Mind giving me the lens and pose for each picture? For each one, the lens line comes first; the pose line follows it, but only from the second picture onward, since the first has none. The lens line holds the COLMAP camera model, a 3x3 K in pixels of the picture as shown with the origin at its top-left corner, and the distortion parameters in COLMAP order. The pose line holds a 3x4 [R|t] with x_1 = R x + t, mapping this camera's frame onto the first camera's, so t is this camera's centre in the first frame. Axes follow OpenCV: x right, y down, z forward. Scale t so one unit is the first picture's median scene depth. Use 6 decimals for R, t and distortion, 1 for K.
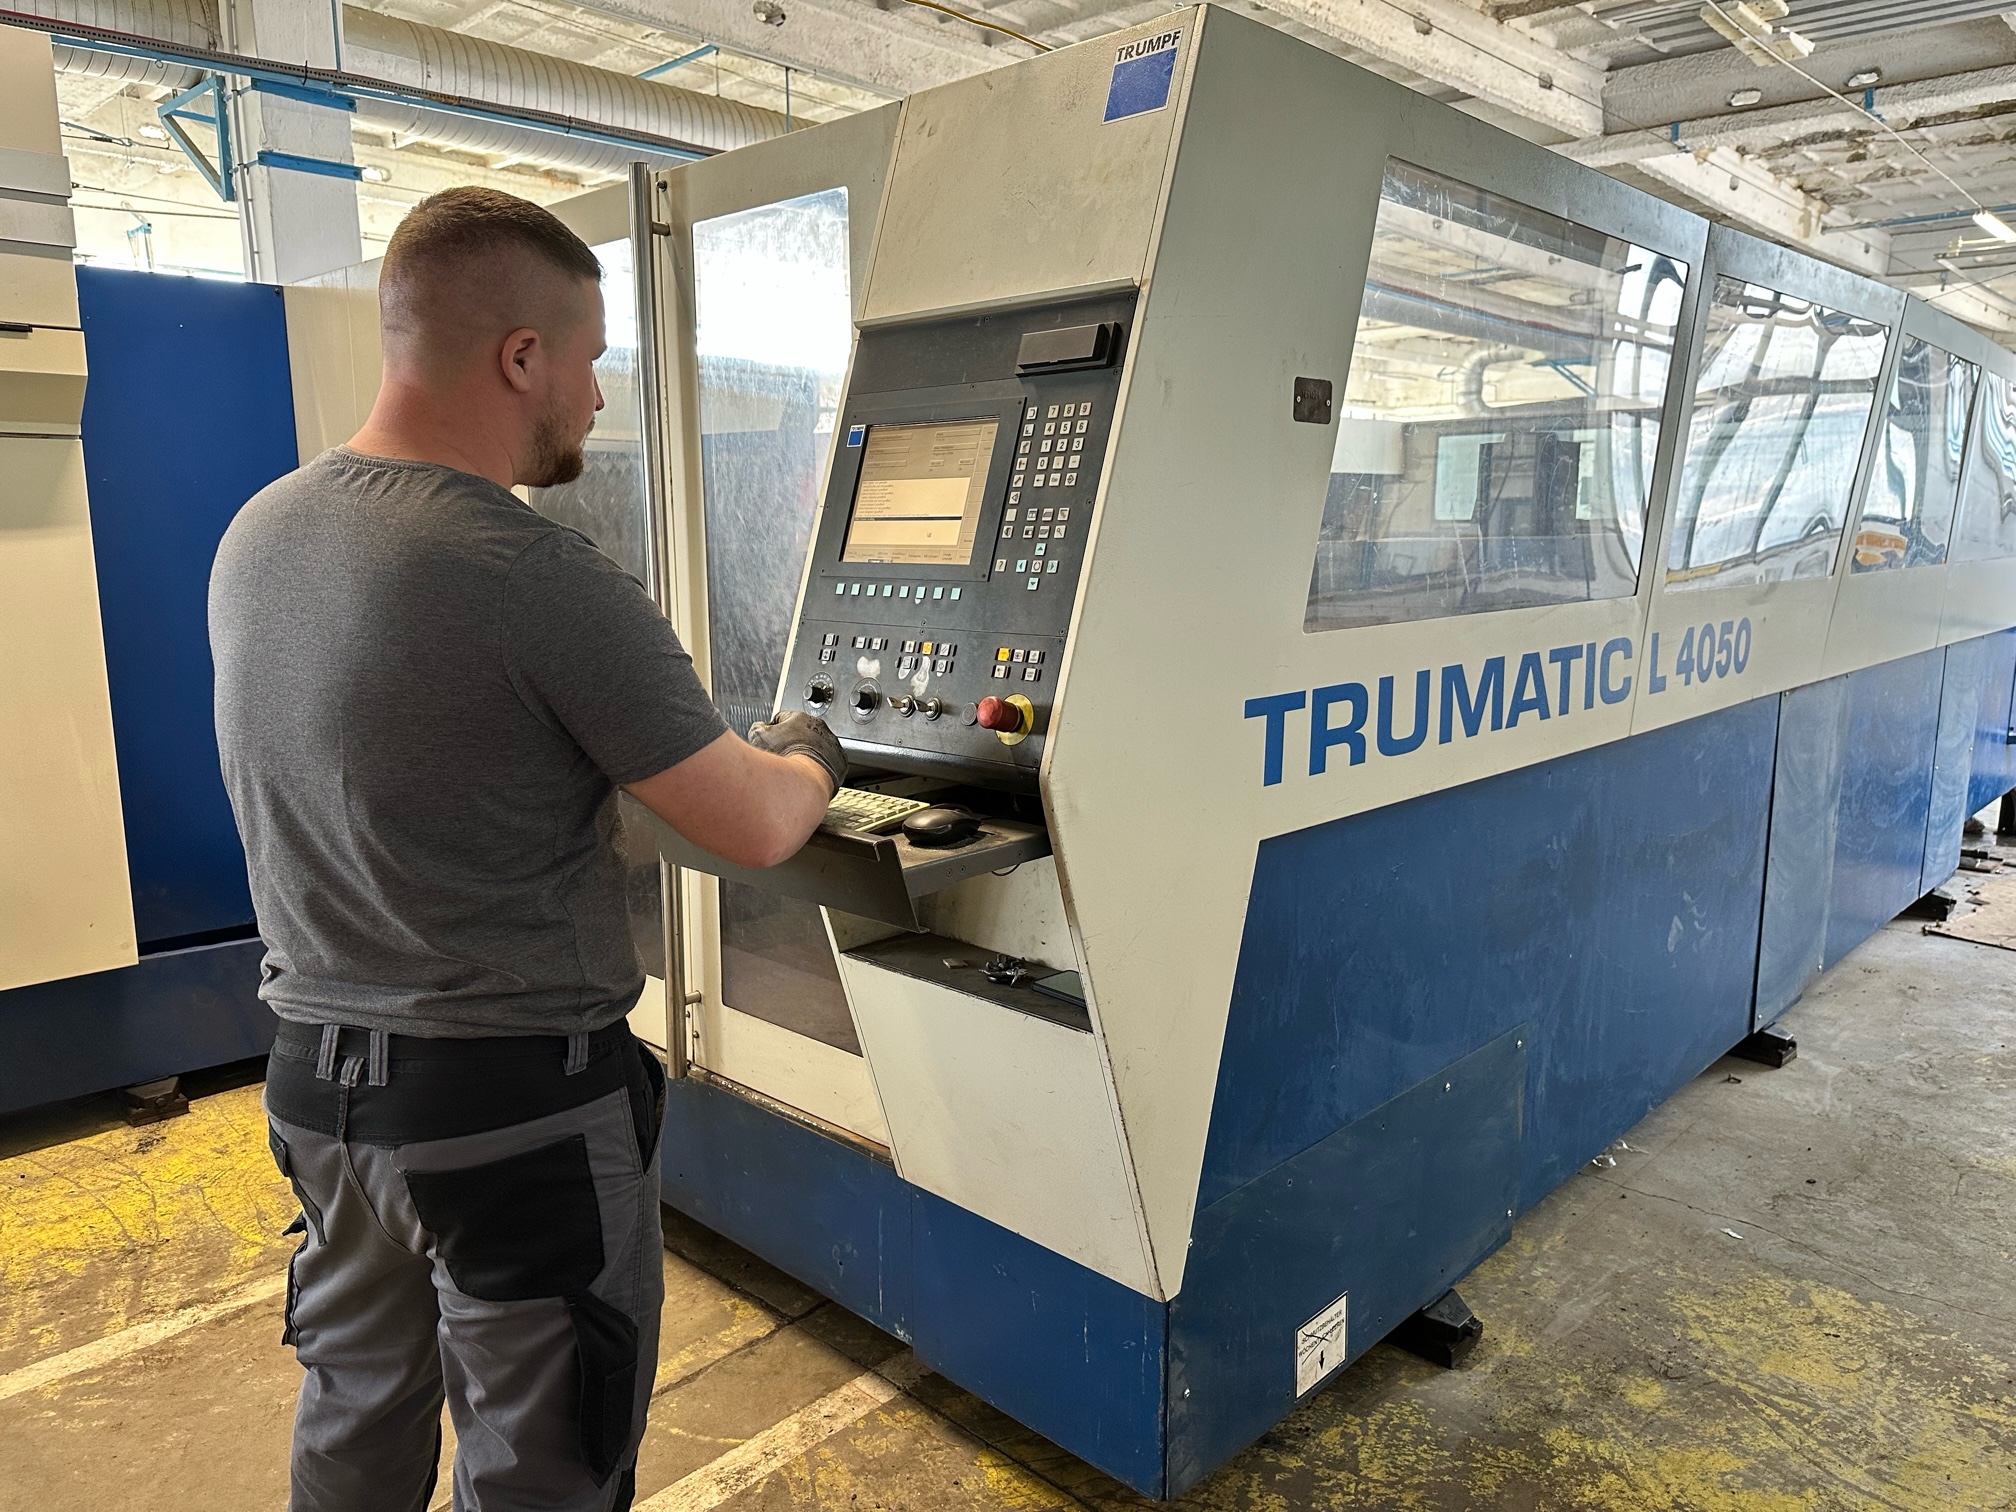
lens RADIAL K [[1429.0, 0, 1009.0], [0, 1429.0, 754.3], [0, 0, 1]] dist [0.043246, -0.047956]
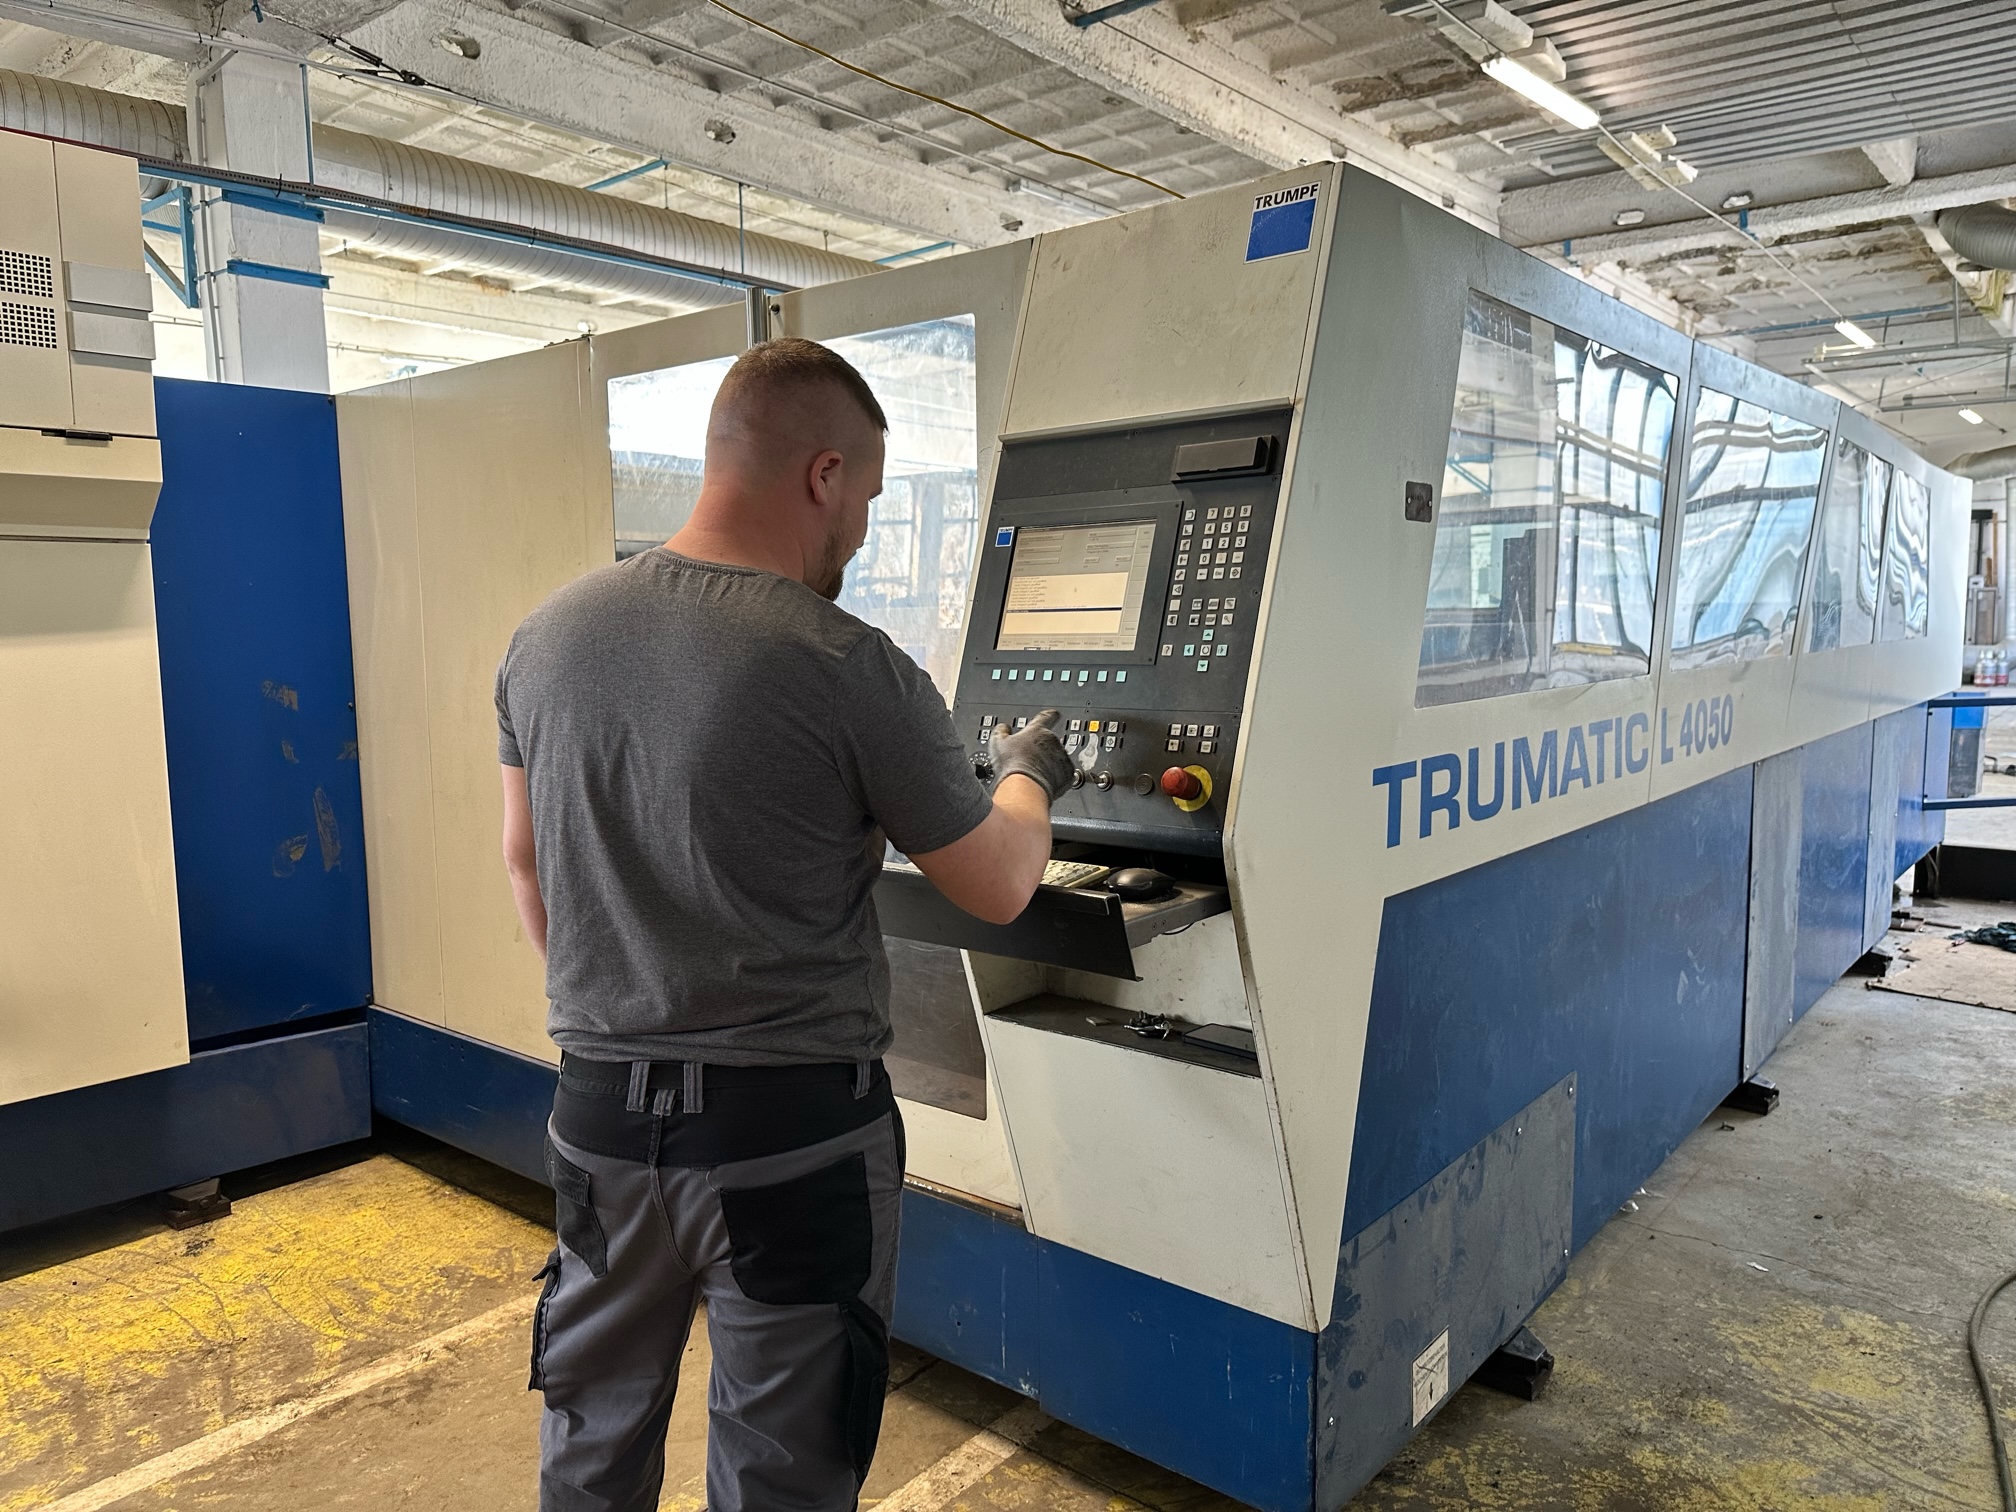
lens RADIAL K [[1429.0, 0, 1005.6], [0, 1429.0, 756.2], [0, 0, 1]] dist [0.043246, -0.047956]
pose [[0.997569, -0.017349, 0.067493, -0.127483], [0.021550, 0.997842, -0.062021, 0.009370], [-0.066271, 0.063324, 0.995790, -0.054665]]
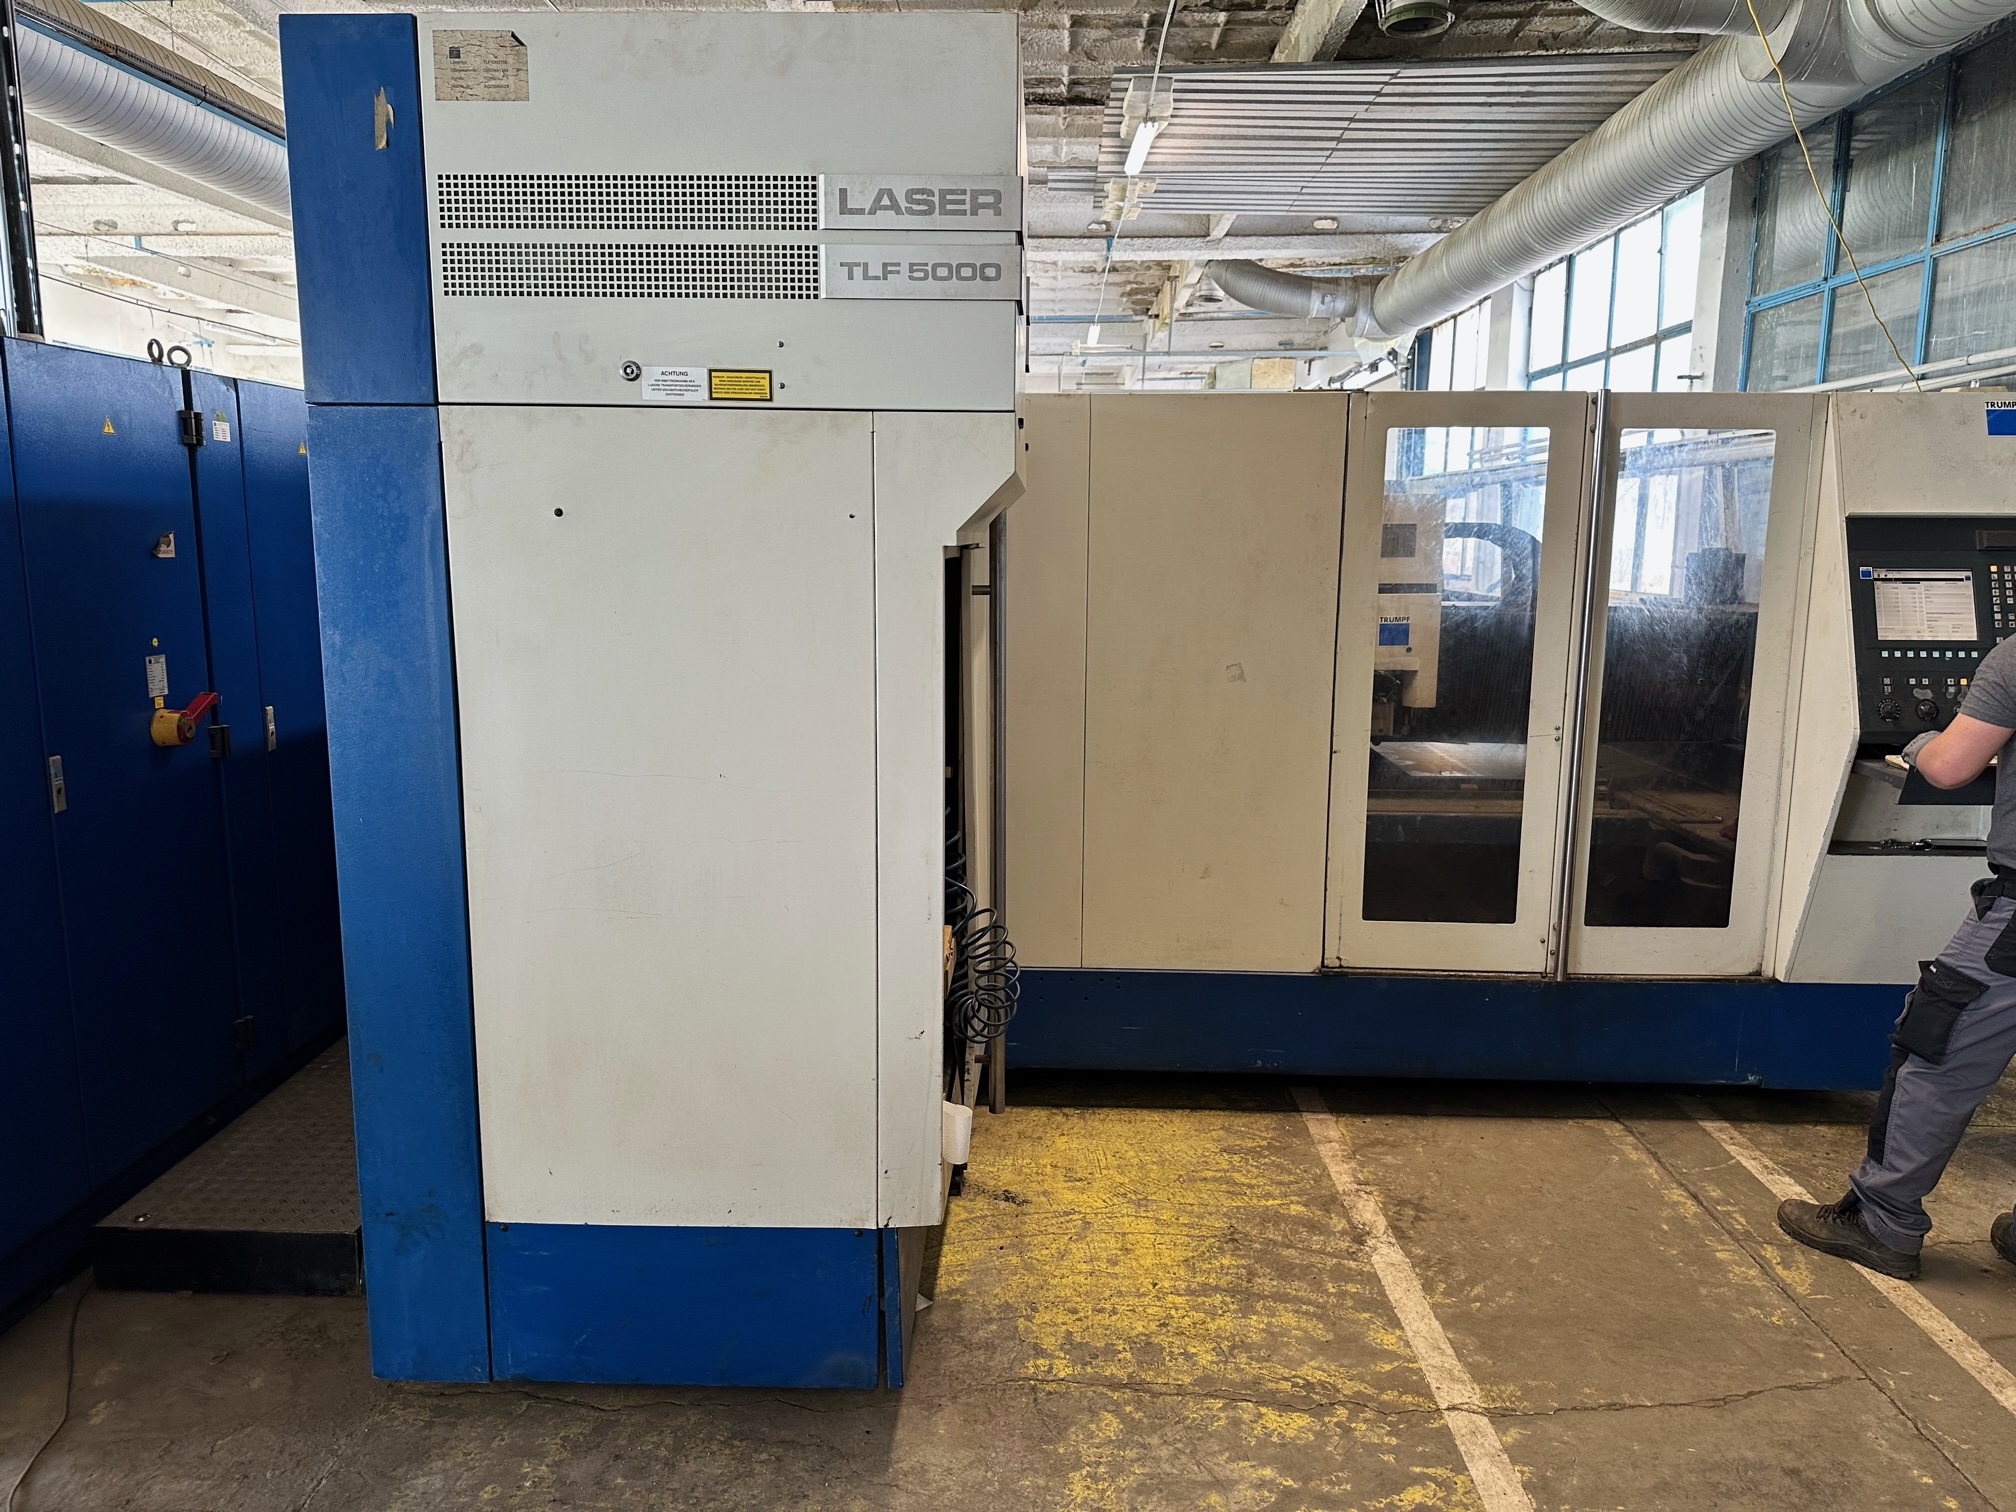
lens RADIAL K [[1429.0, 0, 1011.3], [0, 1429.0, 747.0], [0, 0, 1]] dist [0.043246, -0.047956]
pose [[0.733817, -0.094367, 0.672761, -1.561920], [0.096903, 0.994719, 0.033830, -0.117112], [-0.672401, 0.040368, 0.739086, 0.251873]]
